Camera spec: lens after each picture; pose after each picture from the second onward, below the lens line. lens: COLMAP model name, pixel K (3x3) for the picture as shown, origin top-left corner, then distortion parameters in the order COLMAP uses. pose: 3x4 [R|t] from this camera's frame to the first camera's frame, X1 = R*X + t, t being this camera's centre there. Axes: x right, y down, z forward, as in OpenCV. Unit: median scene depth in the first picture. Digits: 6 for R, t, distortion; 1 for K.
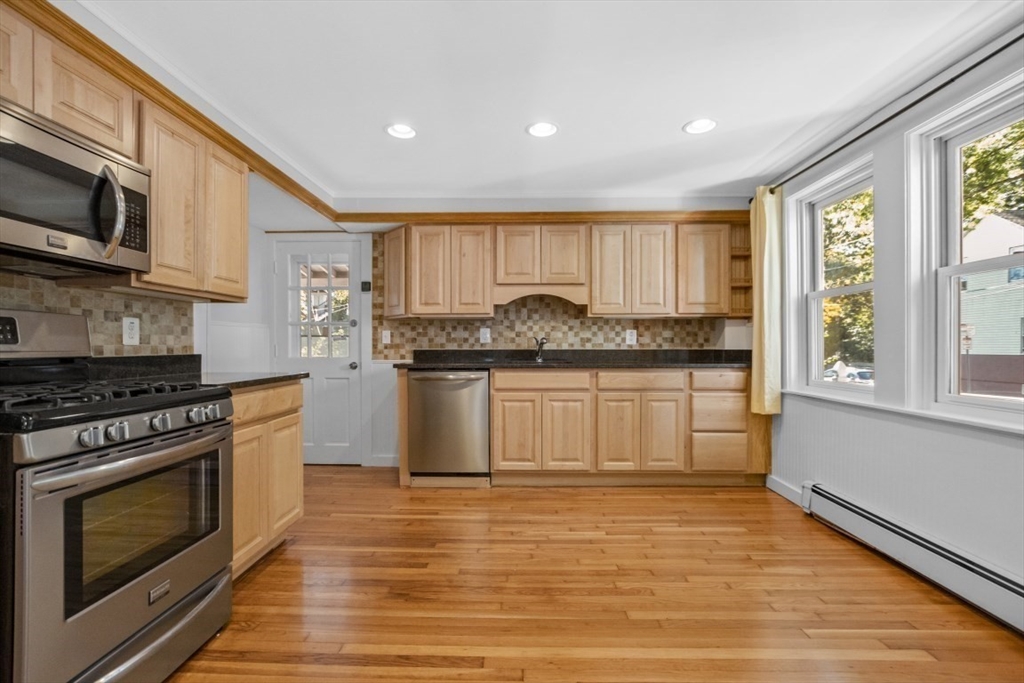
lens RADIAL K [[474.6, 0, 512.7], [0, 474.6, 347.0], [0, 0, 1]] dist [-0.000035, -0.000111]
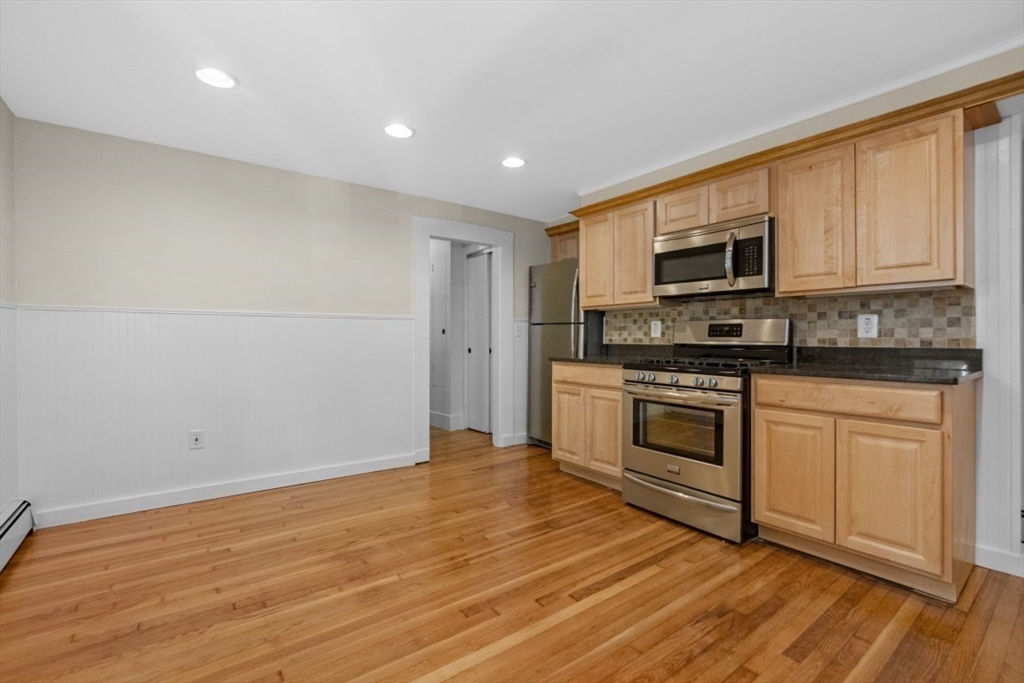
lens RADIAL K [[446.8, 0, 512.6], [0, 446.8, 335.2], [0, 0, 1]] dist [-0.000987, 0.000569]
pose [[-0.783181, -0.003637, -0.621783, 0.588347], [-0.002567, 0.999993, -0.002616, -0.005556], [0.621788, -0.000453, -0.783185, 1.366817]]
